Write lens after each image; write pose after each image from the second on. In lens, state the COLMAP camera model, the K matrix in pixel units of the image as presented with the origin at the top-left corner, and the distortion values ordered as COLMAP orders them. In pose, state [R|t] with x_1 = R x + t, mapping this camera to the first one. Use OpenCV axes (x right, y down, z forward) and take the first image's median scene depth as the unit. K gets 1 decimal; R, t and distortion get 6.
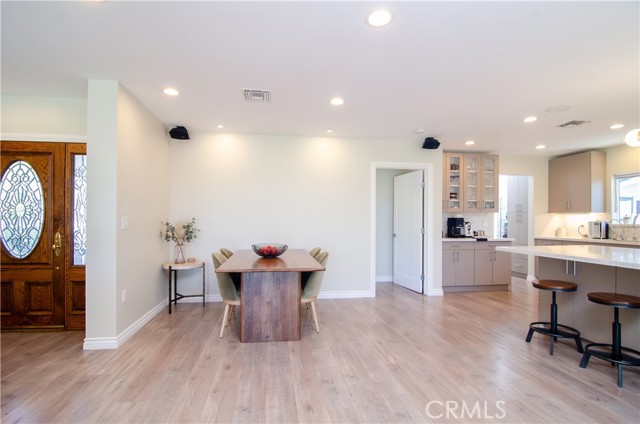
lens RADIAL K [[307.1, 0, 306.3], [0, 307.1, 220.4], [0, 0, 1]] dist [0.000066, -0.000102]
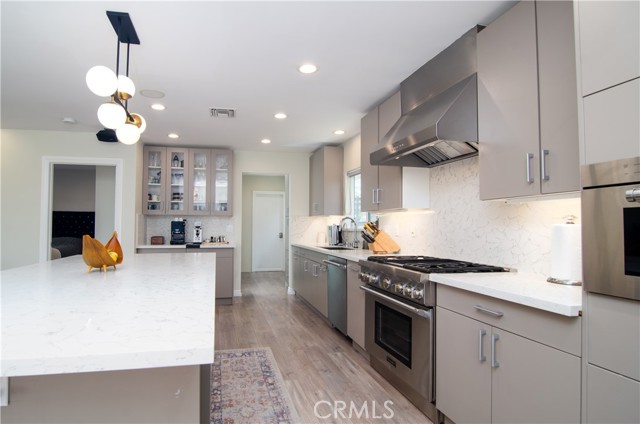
lens RADIAL K [[333.0, 0, 290.9], [0, 333.0, 213.7], [0, 0, 1]] dist [-0.059594, -0.000313]
pose [[0.994316, 0.002417, 0.106439, 0.874139], [0.001279, 0.999399, -0.034639, 0.002741], [-0.106459, 0.034579, 0.993716, 0.040272]]
